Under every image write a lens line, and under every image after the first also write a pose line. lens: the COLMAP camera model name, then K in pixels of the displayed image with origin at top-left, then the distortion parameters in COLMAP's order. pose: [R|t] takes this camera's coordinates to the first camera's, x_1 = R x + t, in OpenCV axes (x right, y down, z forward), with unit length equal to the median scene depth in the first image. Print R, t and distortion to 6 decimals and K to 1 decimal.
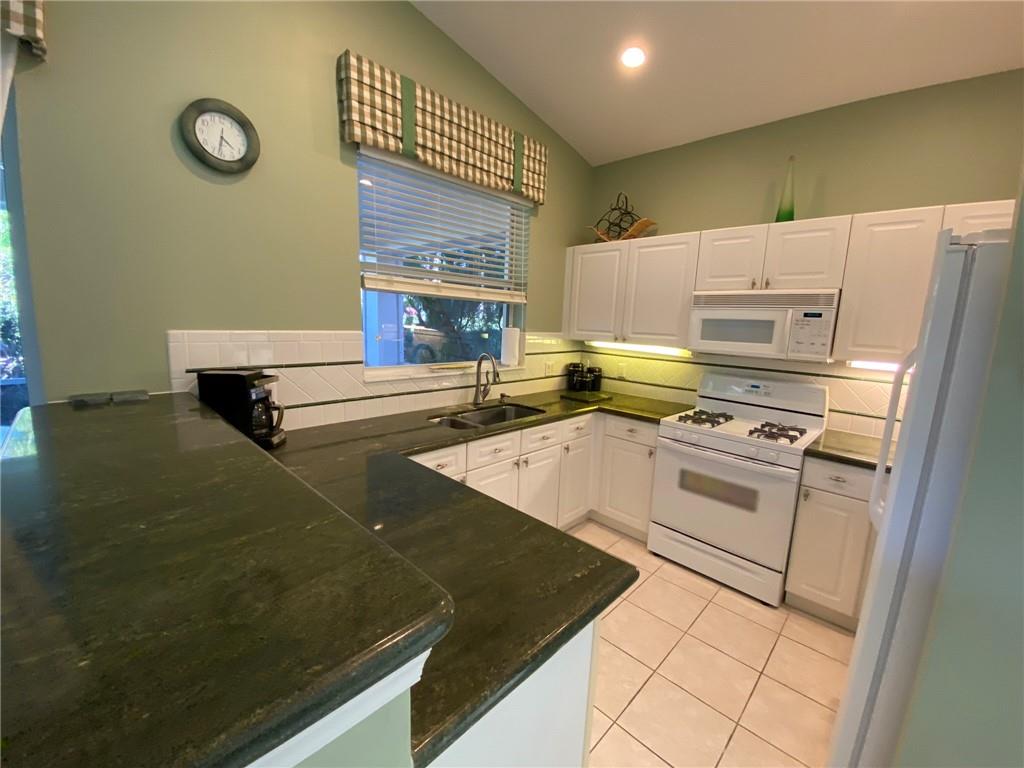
lens RADIAL K [[415.4, 0, 512.0], [0, 415.4, 384.0], [0, 0, 1]] dist [0.010300, -0.016109]
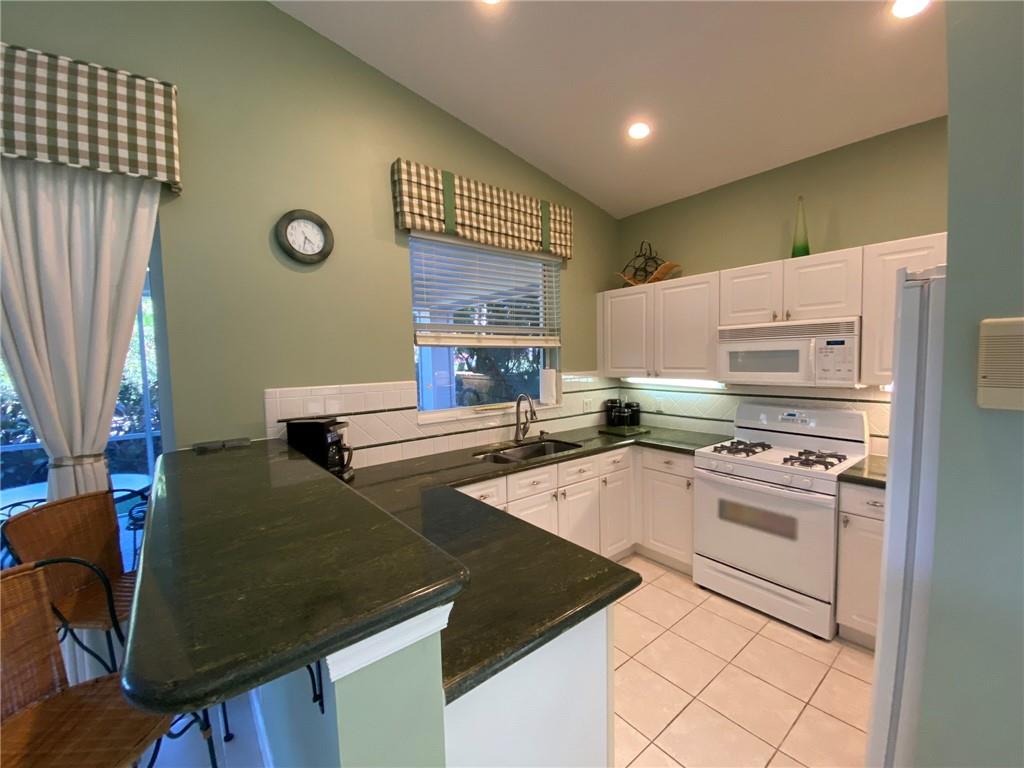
lens RADIAL K [[415.4, 0, 512.0], [0, 415.4, 384.0], [0, 0, 1]] dist [0.010300, -0.016109]
pose [[0.990708, -0.050721, -0.126195, 0.050345], [0.038497, 0.994491, -0.097492, 0.004795], [0.130445, 0.091728, 0.987203, -0.104959]]
